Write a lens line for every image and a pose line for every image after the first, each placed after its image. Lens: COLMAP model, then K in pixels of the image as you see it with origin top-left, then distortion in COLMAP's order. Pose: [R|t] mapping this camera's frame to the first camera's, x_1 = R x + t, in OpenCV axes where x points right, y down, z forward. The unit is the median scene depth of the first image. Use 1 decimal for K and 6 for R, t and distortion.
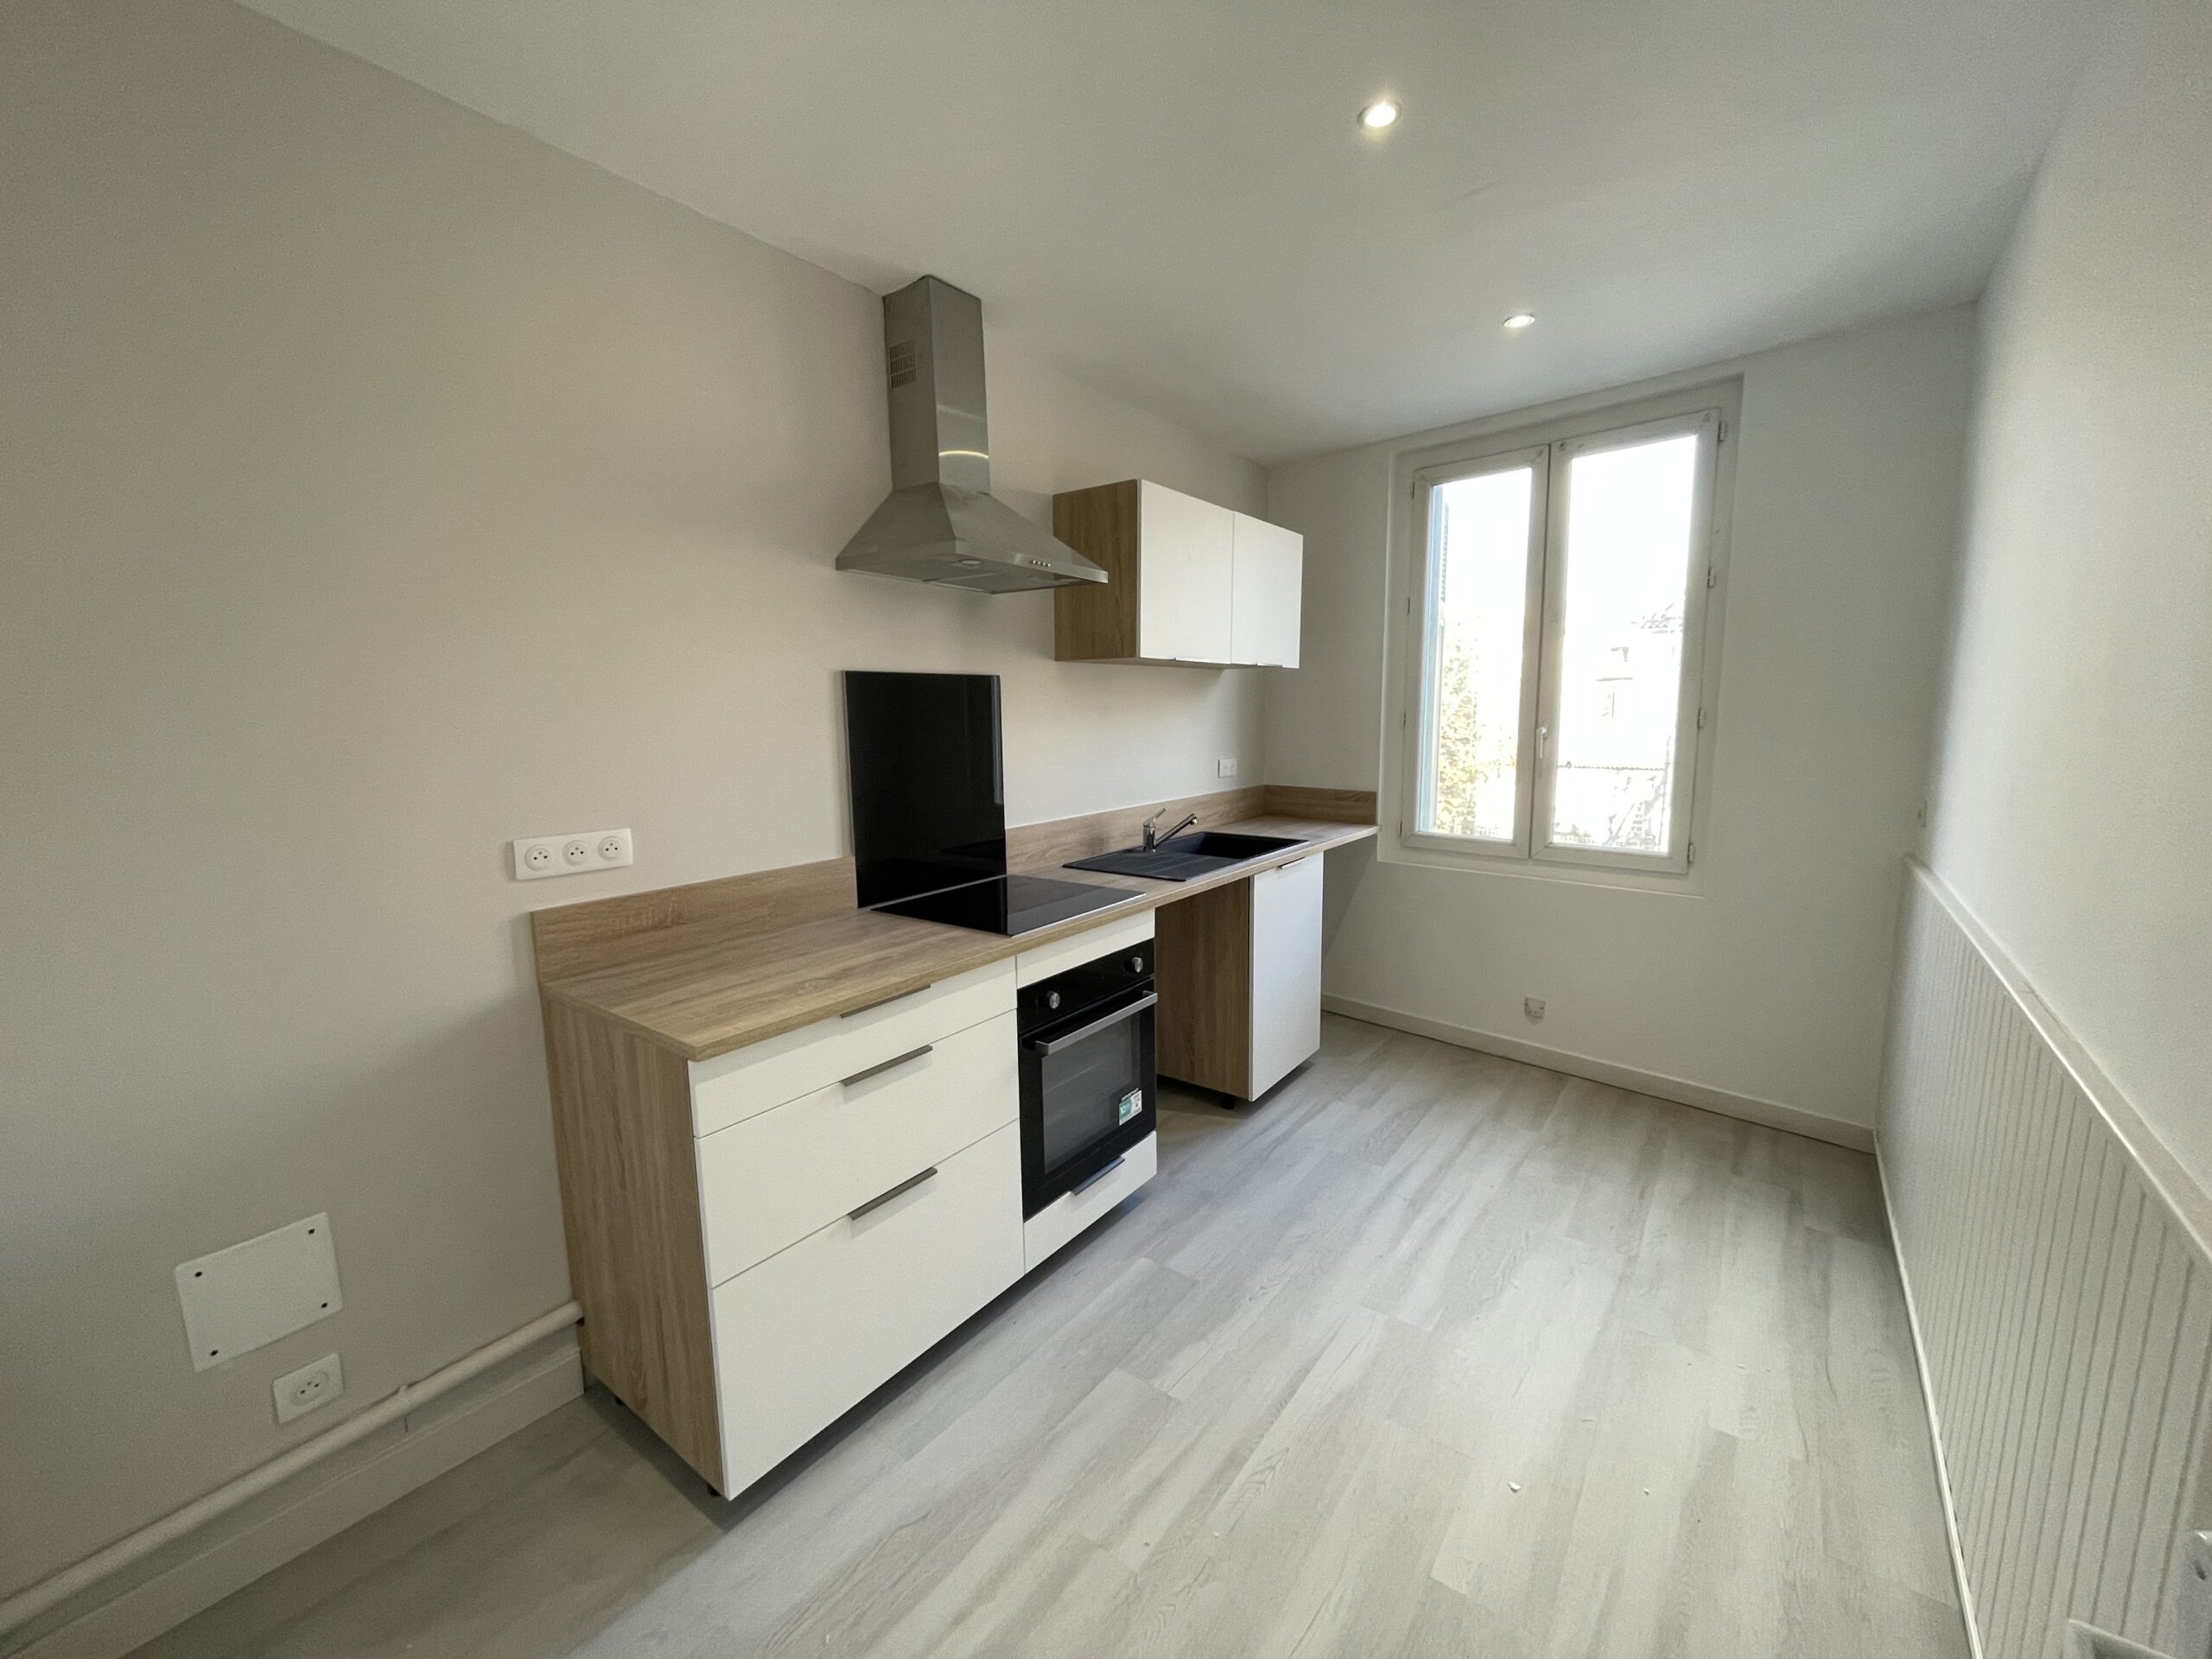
lens RADIAL K [[901.3, 0, 1092.0], [0, 901.3, 831.5], [0, 0, 1]] dist [0.001176, 0.000364]
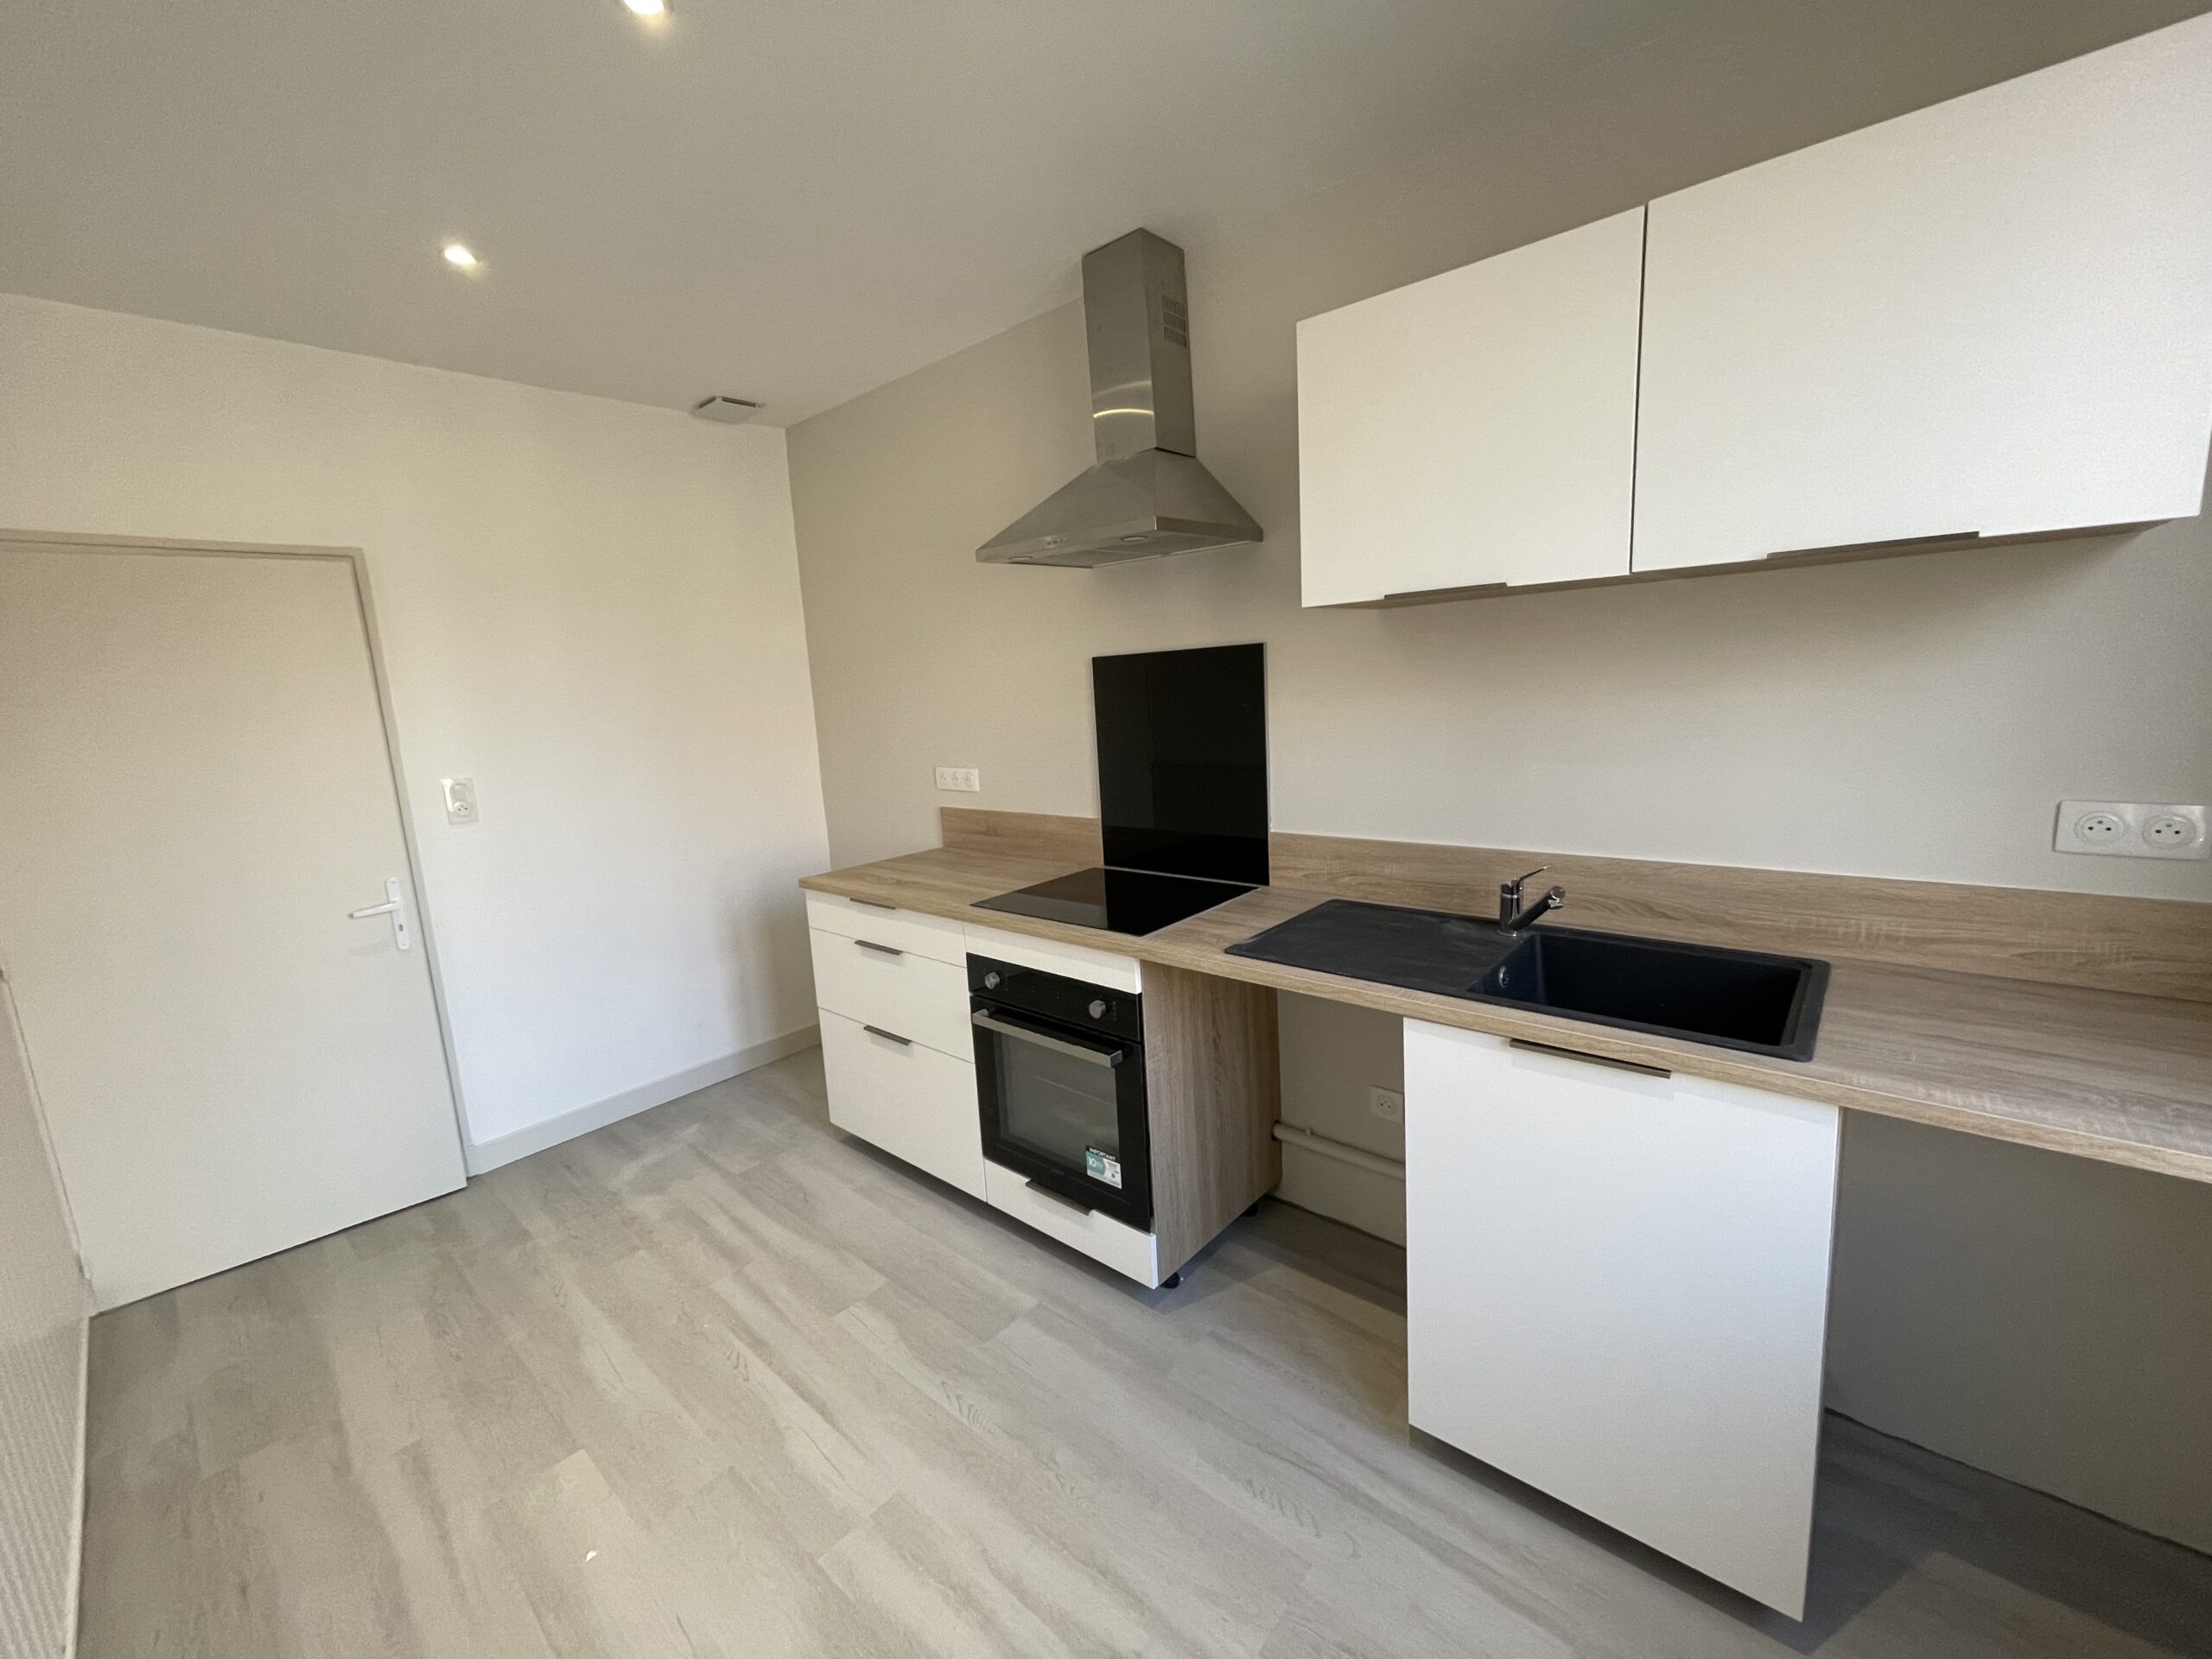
lens RADIAL K [[901.3, 0, 1092.0], [0, 901.3, 831.5], [0, 0, 1]] dist [0.001176, 0.000364]
pose [[-0.085754, 0.184951, -0.978999, 0.982634], [-0.076373, 0.978507, 0.191548, -0.201516], [0.993385, 0.091195, -0.069786, 1.225251]]
